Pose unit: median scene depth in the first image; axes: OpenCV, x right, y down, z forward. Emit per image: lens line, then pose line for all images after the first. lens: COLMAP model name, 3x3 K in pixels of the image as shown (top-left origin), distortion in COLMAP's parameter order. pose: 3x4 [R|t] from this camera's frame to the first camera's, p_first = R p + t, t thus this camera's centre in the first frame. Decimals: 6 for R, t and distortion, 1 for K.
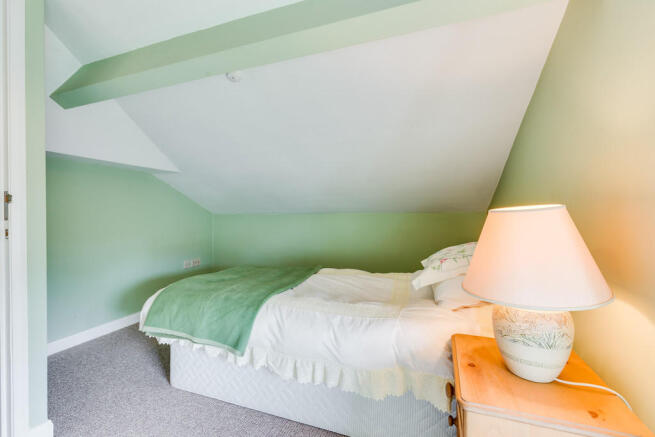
lens RADIAL K [[294.1, 0, 326.0], [0, 294.1, 217.1], [0, 0, 1]] dist [0.003524, -0.000048]
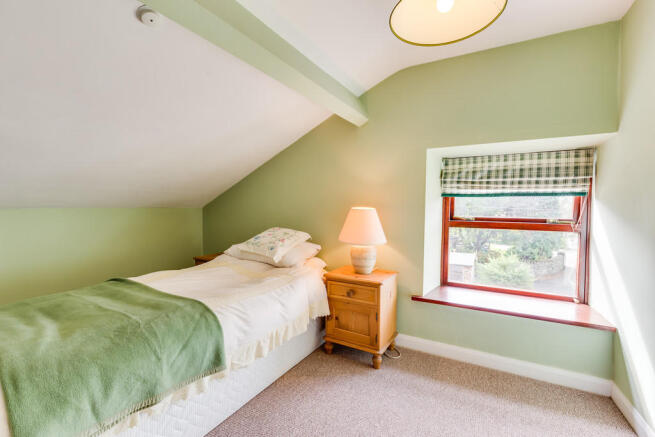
lens RADIAL K [[301.0, 0, 328.6], [0, 301.0, 206.7], [0, 0, 1]] dist [-0.000825, -0.000621]
pose [[0.147879, 0.006587, 0.988984, -1.174061], [0.013053, 0.999878, -0.008612, -0.008132], [-0.988919, 0.014182, 0.147775, 0.554684]]
